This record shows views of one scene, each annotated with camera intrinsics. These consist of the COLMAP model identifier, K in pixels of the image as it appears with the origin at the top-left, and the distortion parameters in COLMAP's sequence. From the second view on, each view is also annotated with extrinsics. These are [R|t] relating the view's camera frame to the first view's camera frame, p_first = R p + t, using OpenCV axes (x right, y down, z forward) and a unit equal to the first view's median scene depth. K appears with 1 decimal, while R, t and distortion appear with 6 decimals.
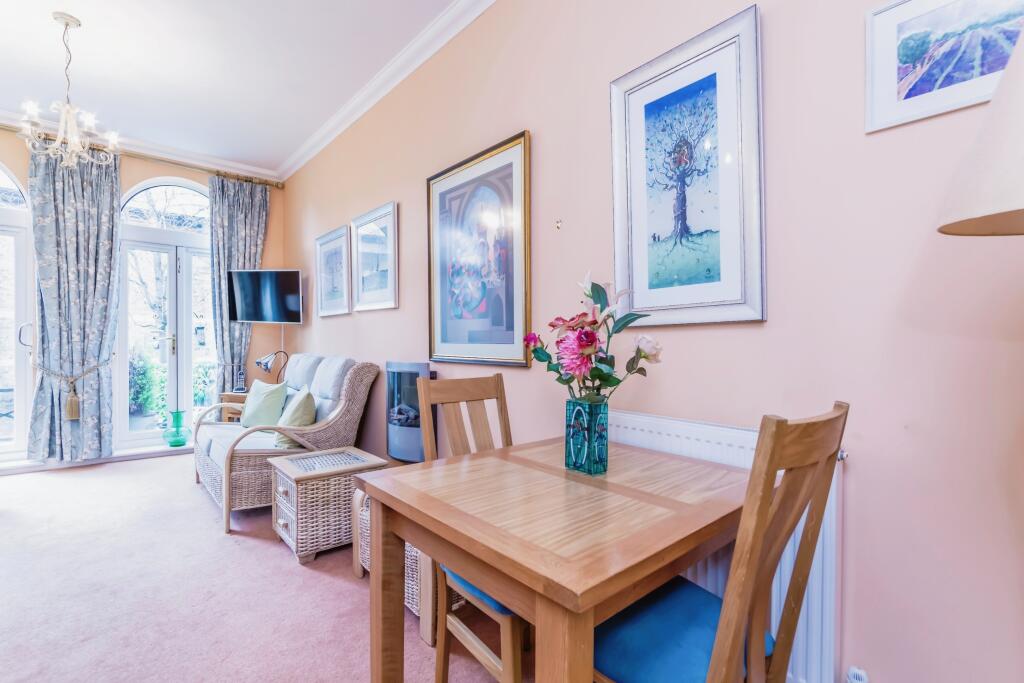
lens RADIAL K [[482.8, 0, 508.8], [0, 482.8, 357.7], [0, 0, 1]] dist [-0.000782, 0.000359]
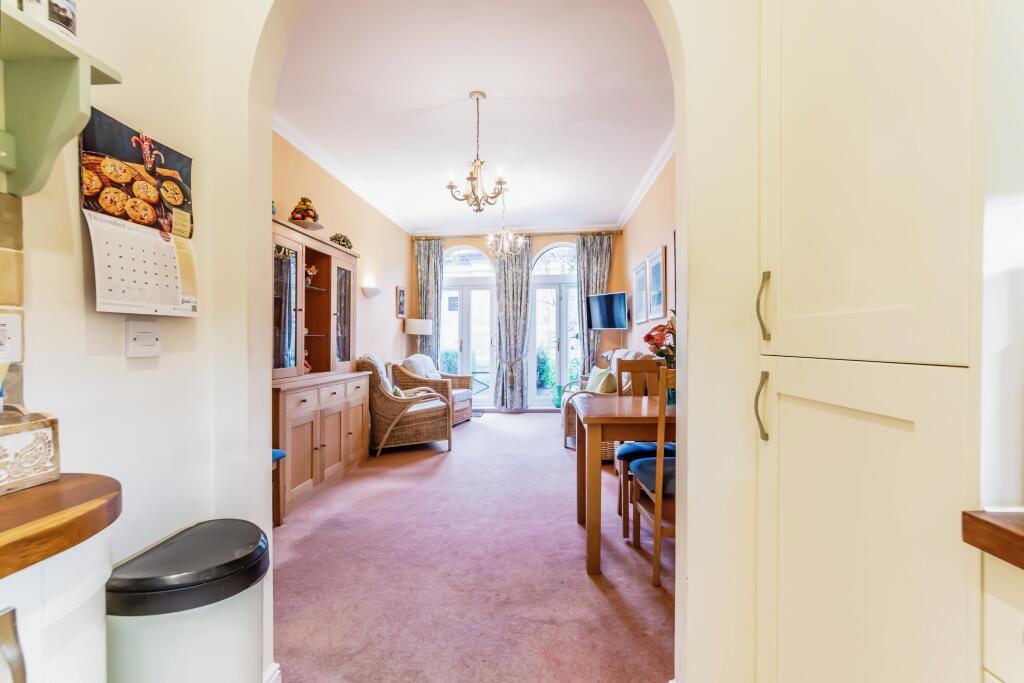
lens RADIAL K [[457.0, 0, 516.1], [0, 457.0, 345.2], [0, 0, 1]] dist [0.000566, 0.000736]
pose [[0.725302, -0.015965, -0.688246, 0.289140], [-0.001146, 0.999702, -0.024398, 0.012558], [0.688430, 0.018485, 0.725067, -0.233800]]
